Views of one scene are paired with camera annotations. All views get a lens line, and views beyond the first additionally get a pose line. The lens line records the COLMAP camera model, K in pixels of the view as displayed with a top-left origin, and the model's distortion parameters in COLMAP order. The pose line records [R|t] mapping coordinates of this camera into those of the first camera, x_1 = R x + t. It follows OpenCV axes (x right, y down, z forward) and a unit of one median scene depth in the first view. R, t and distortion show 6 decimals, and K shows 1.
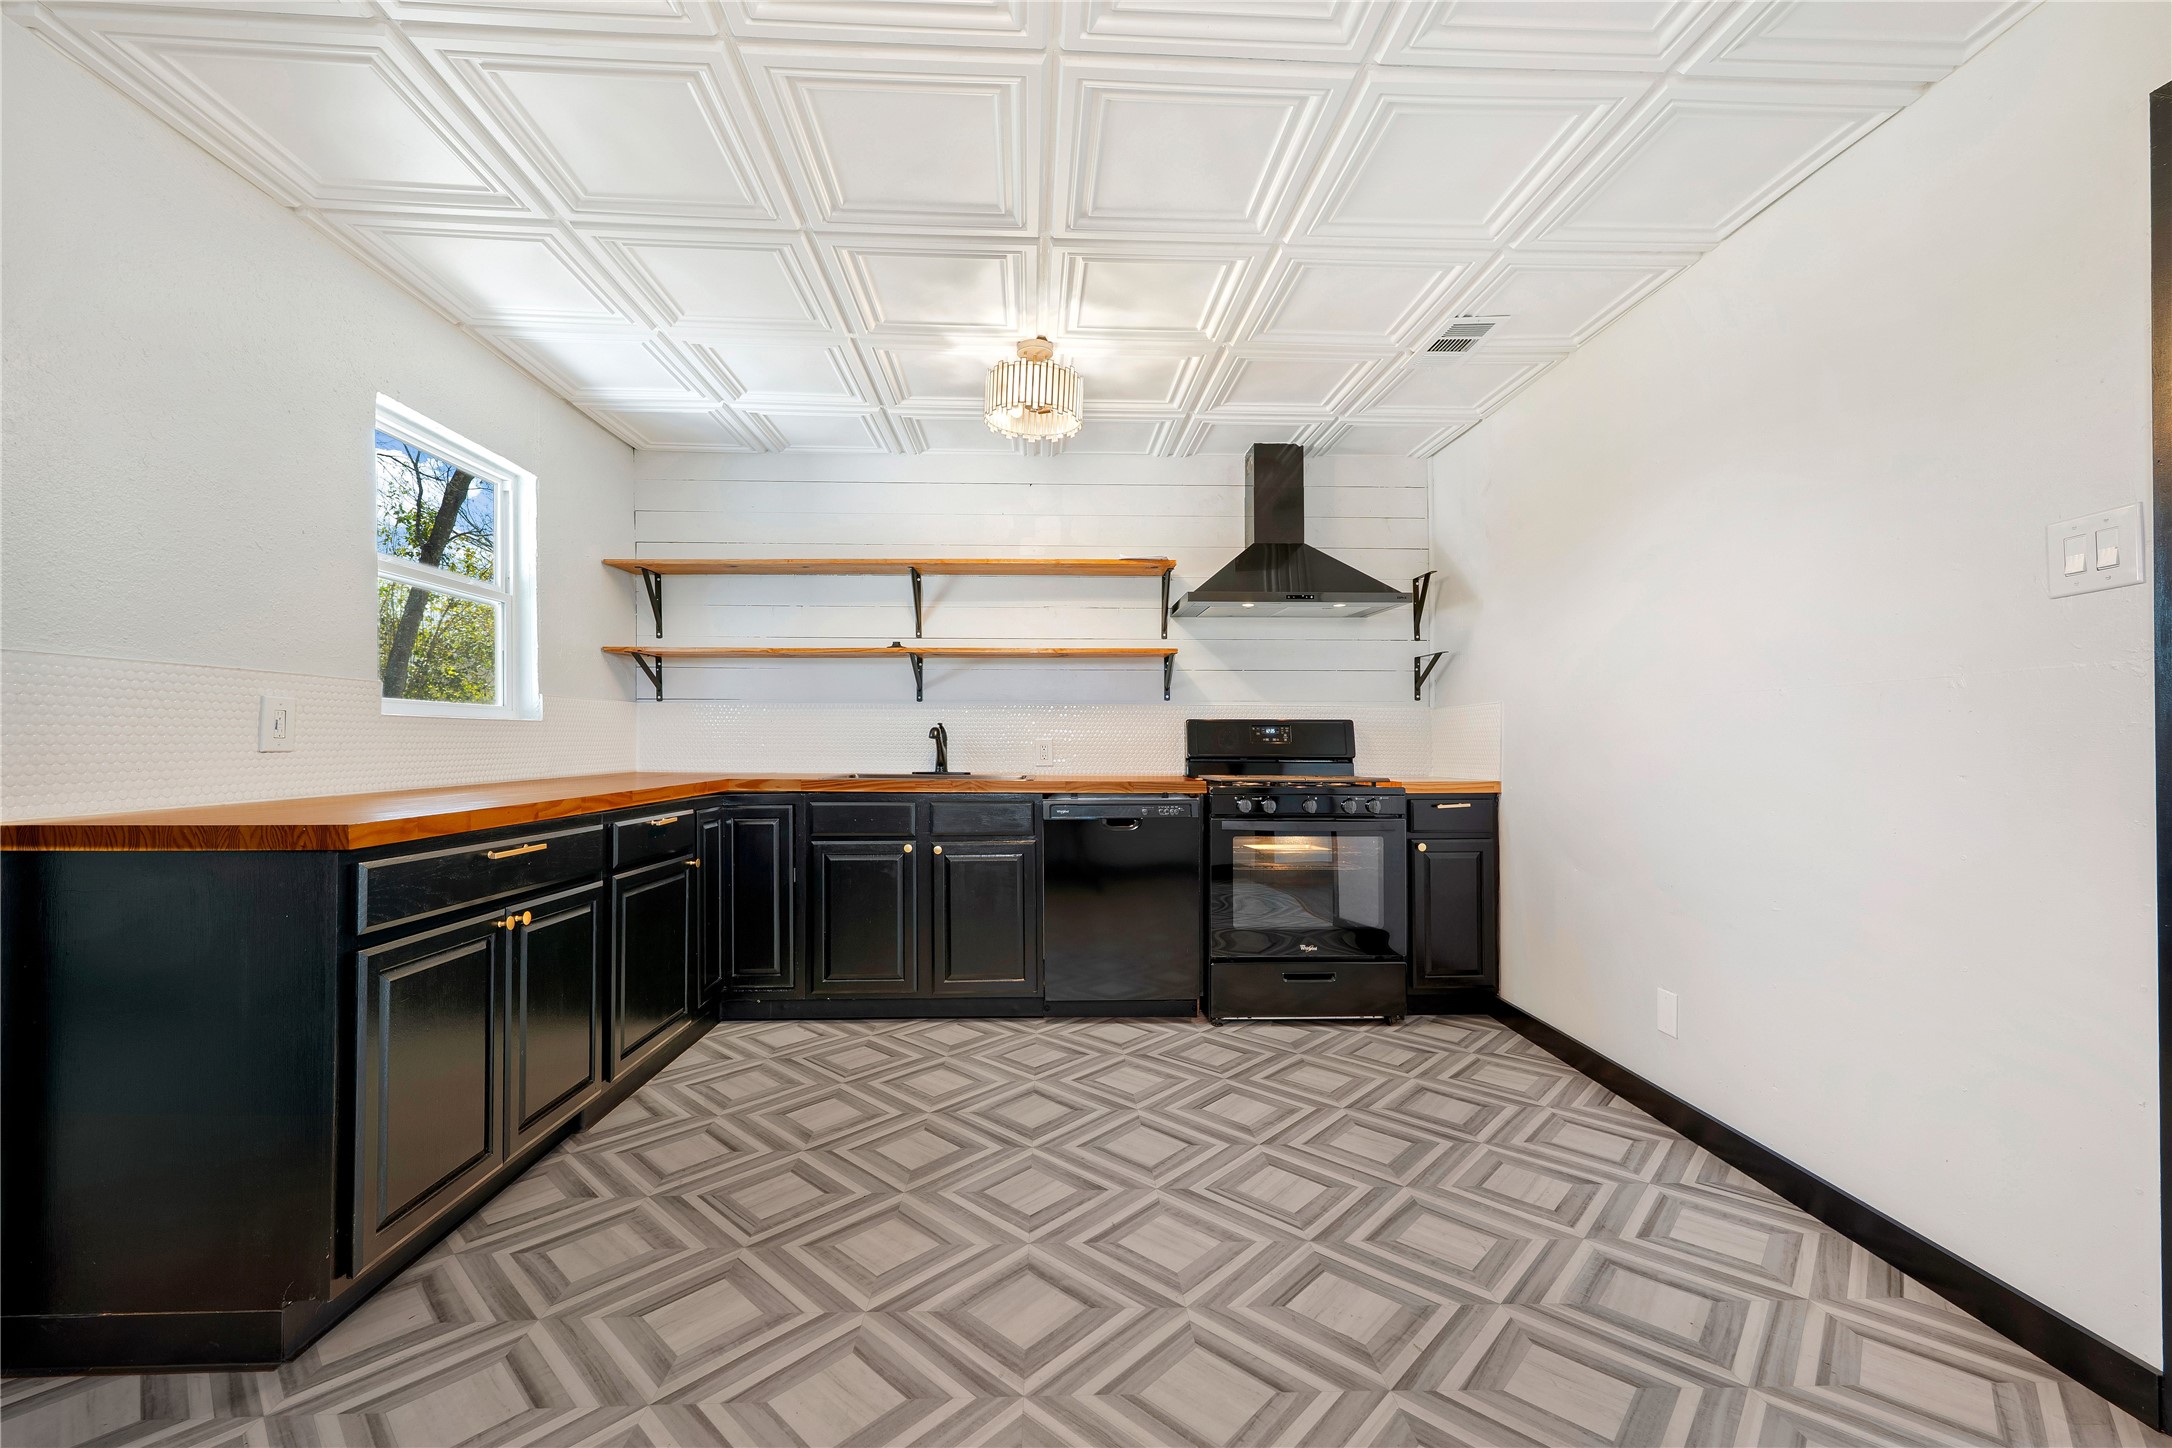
lens RADIAL K [[885.8, 0, 1086.0], [0, 885.8, 724.0], [0, 0, 1]] dist [0.000075, 0.000138]
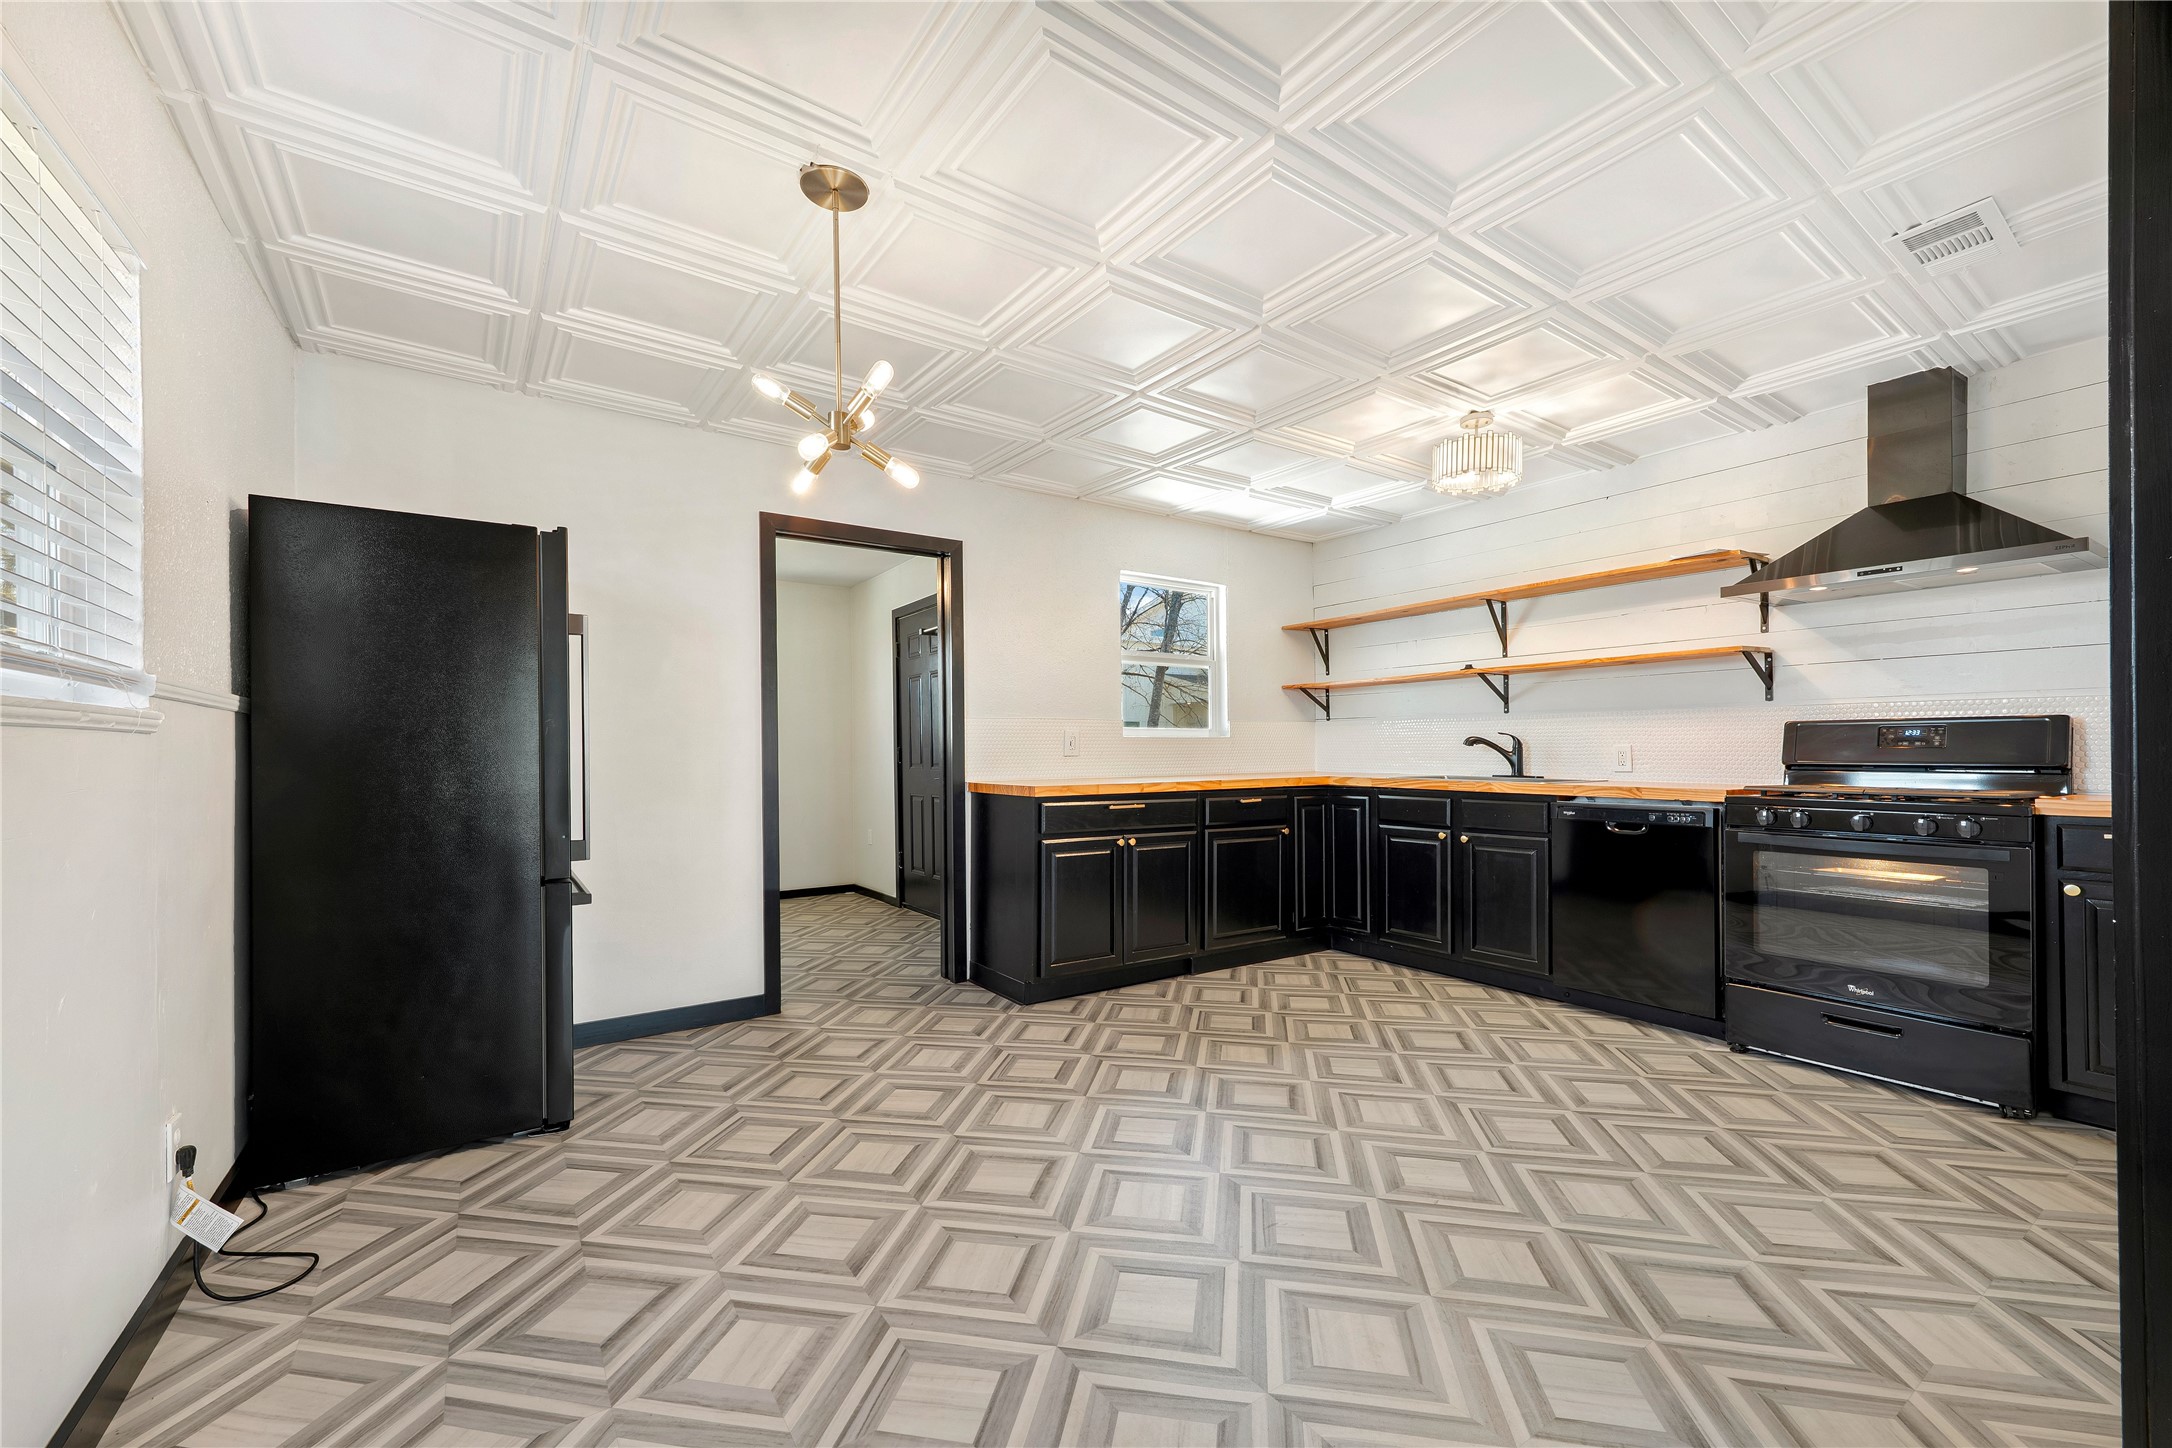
lens RADIAL K [[889.9, 0, 1095.0], [0, 889.9, 715.2], [0, 0, 1]] dist [0.001368, 0.000221]
pose [[0.537724, -0.038226, -0.842254, 0.584217], [0.023395, 0.999263, -0.030416, -0.000647], [0.842796, -0.003349, 0.538222, -0.072114]]
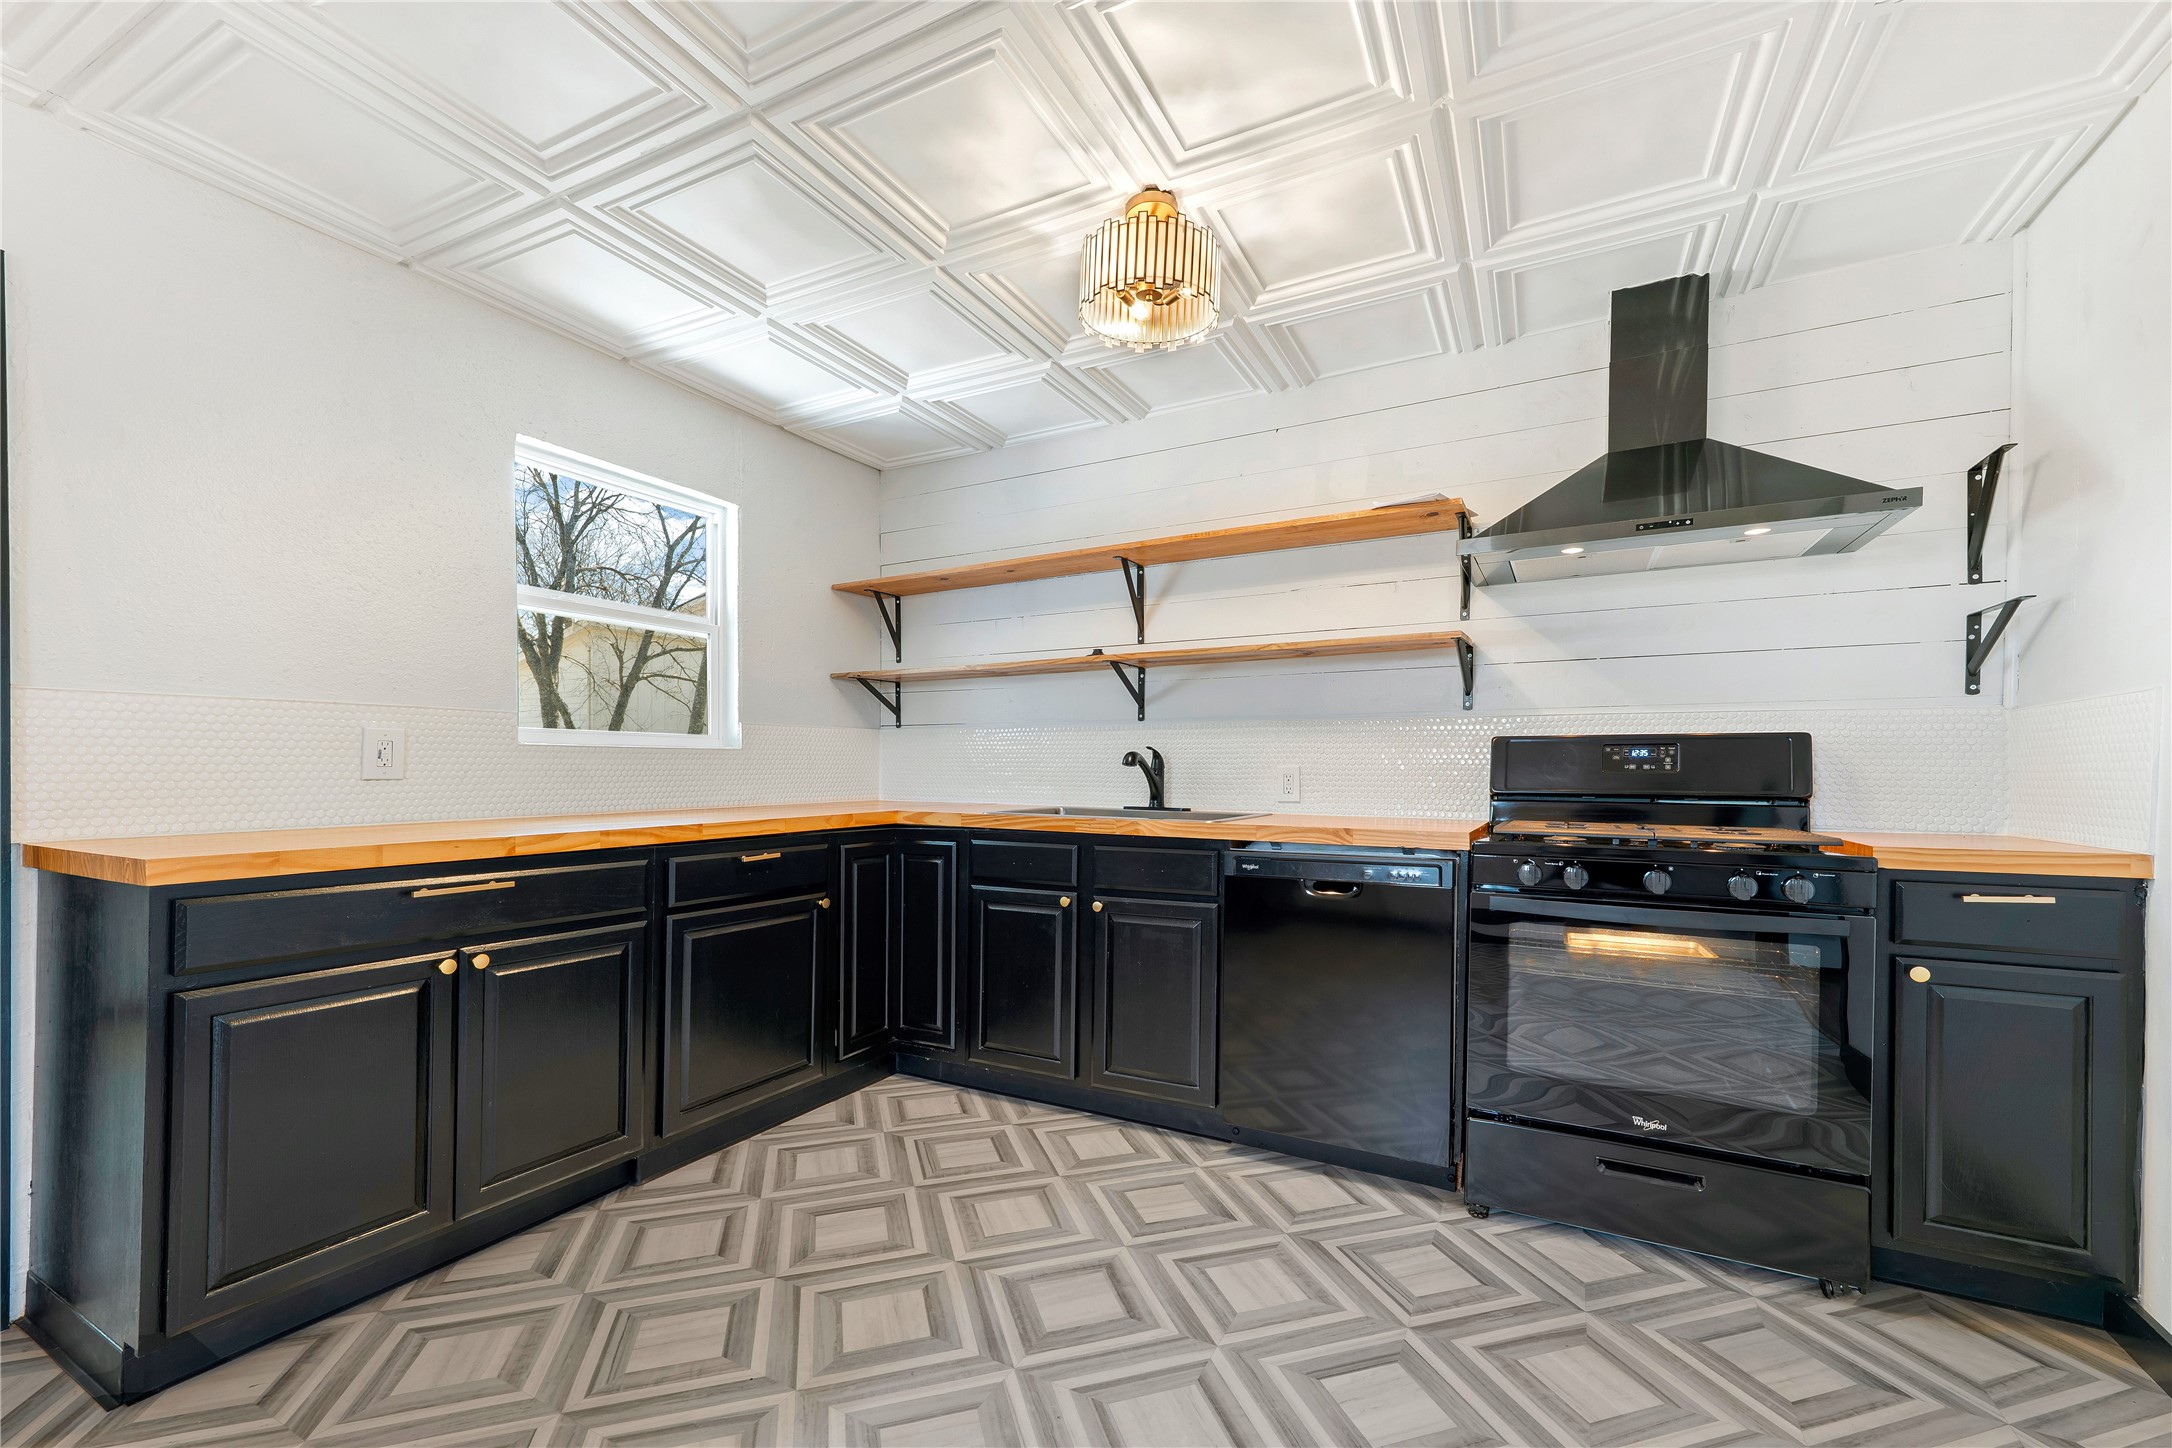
lens RADIAL K [[889.4, 0, 1098.5], [0, 889.4, 775.7], [0, 0, 1]] dist [0.007049, 0.000396]
pose [[0.862396, 0.004239, -0.506217, 0.234885], [0.010102, 0.999622, 0.025580, 0.004918], [0.506134, -0.027174, 0.862027, 0.315138]]
